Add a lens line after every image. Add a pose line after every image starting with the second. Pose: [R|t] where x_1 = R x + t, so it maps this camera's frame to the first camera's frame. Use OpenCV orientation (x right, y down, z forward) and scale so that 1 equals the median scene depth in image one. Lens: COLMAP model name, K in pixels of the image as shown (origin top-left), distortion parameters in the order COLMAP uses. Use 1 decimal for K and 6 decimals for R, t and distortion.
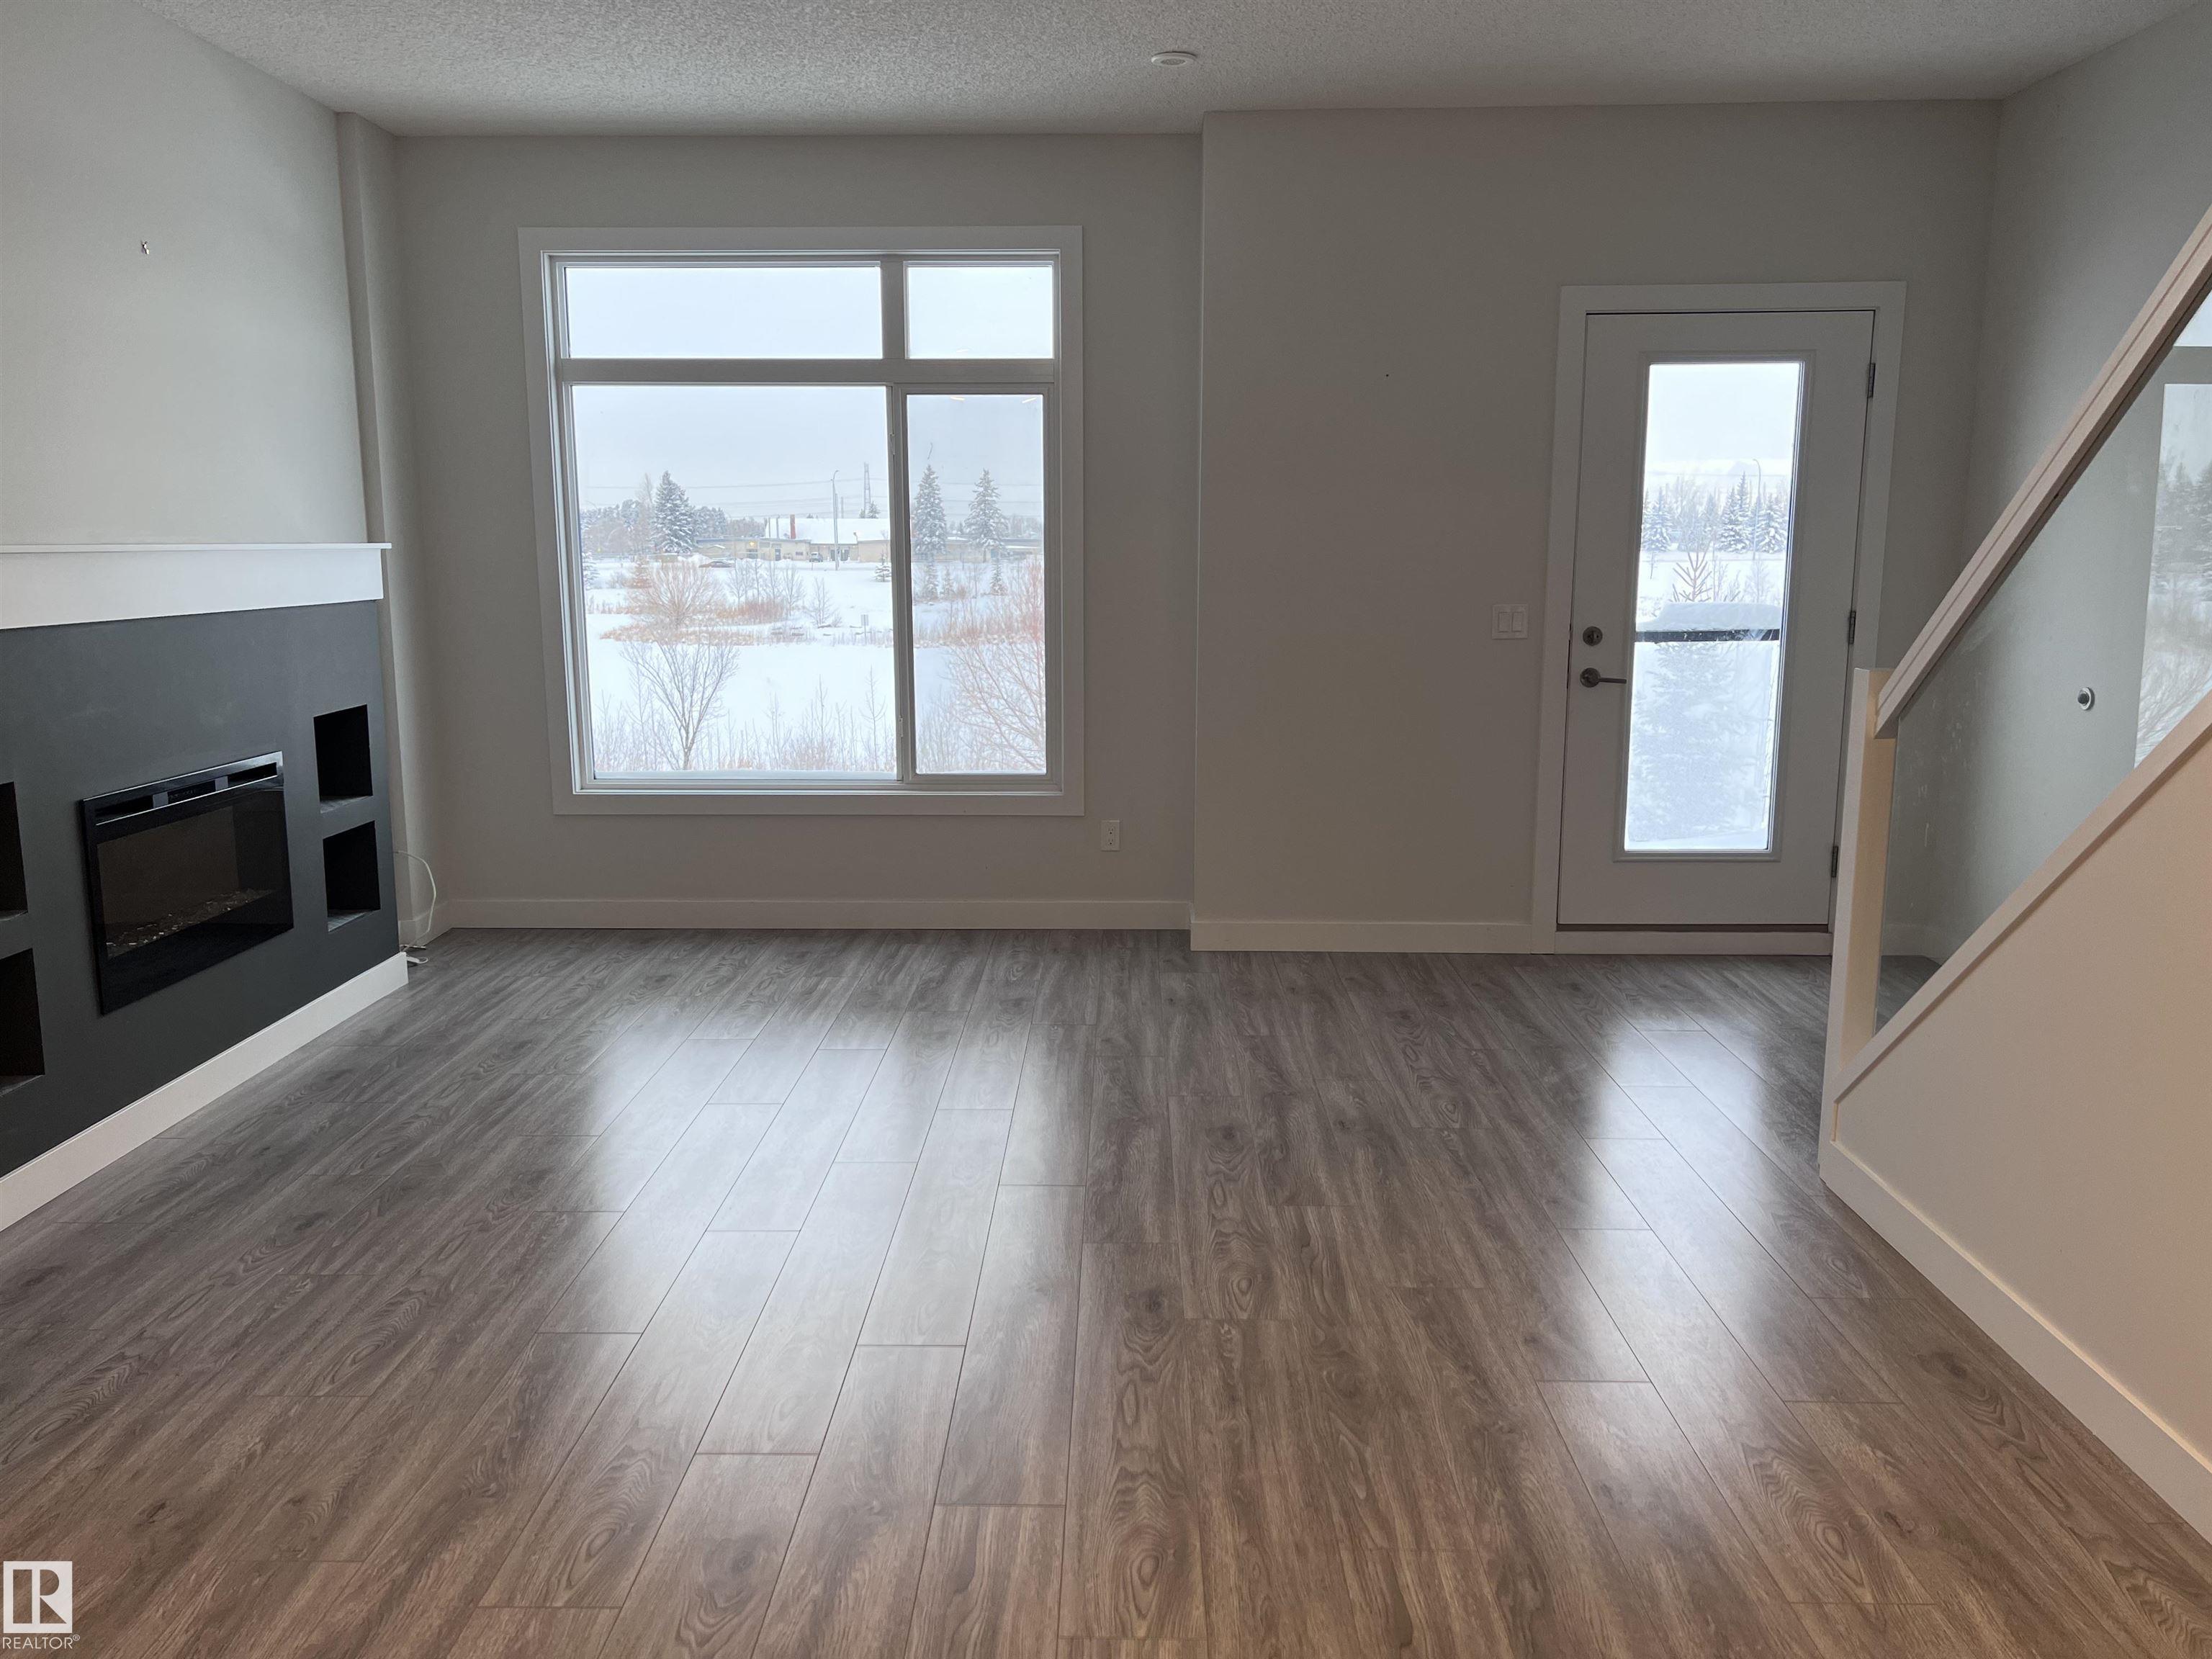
lens RADIAL K [[1662.4, 0, 1098.6], [0, 1662.4, 825.2], [0, 0, 1]] dist [0.064102, -0.063798]
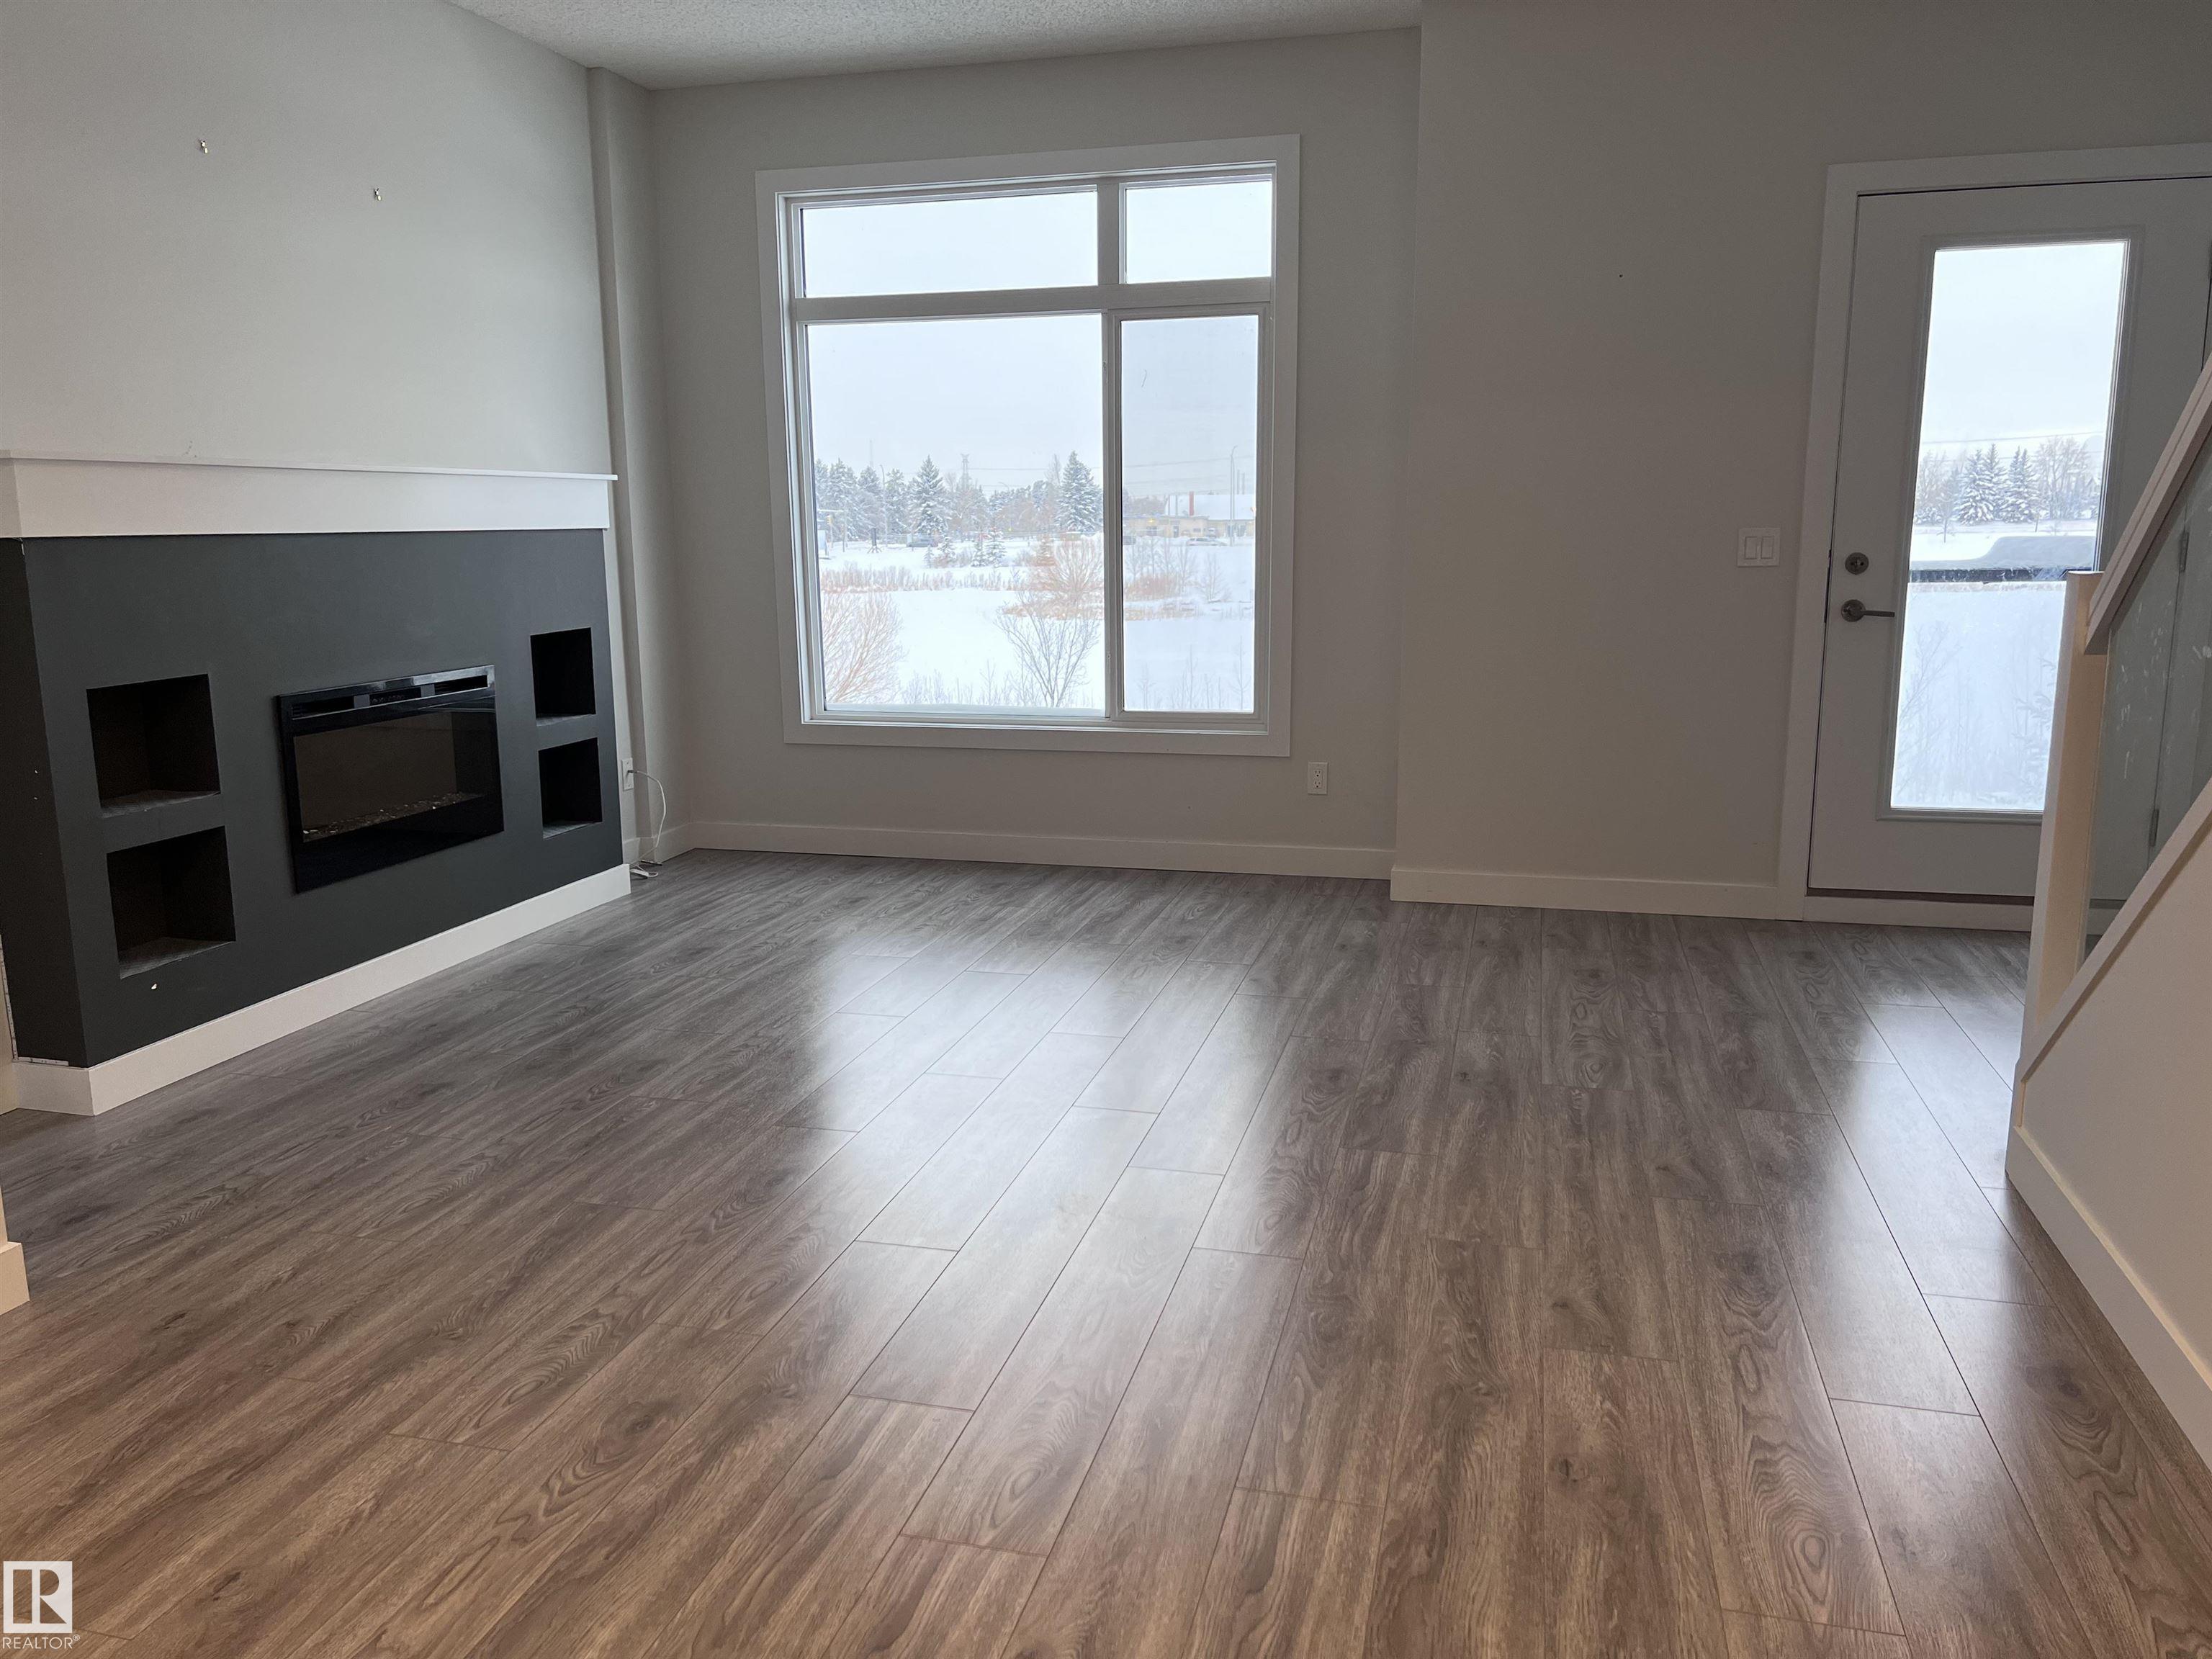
lens RADIAL K [[1662.4, 0, 1099.3], [0, 1662.4, 836.6], [0, 0, 1]] dist [0.064102, -0.063798]
pose [[0.972106, 0.036056, -0.231755, 0.121375], [-0.031452, 0.999228, 0.023531, 0.023990], [0.232424, -0.015585, 0.972490, 0.040632]]
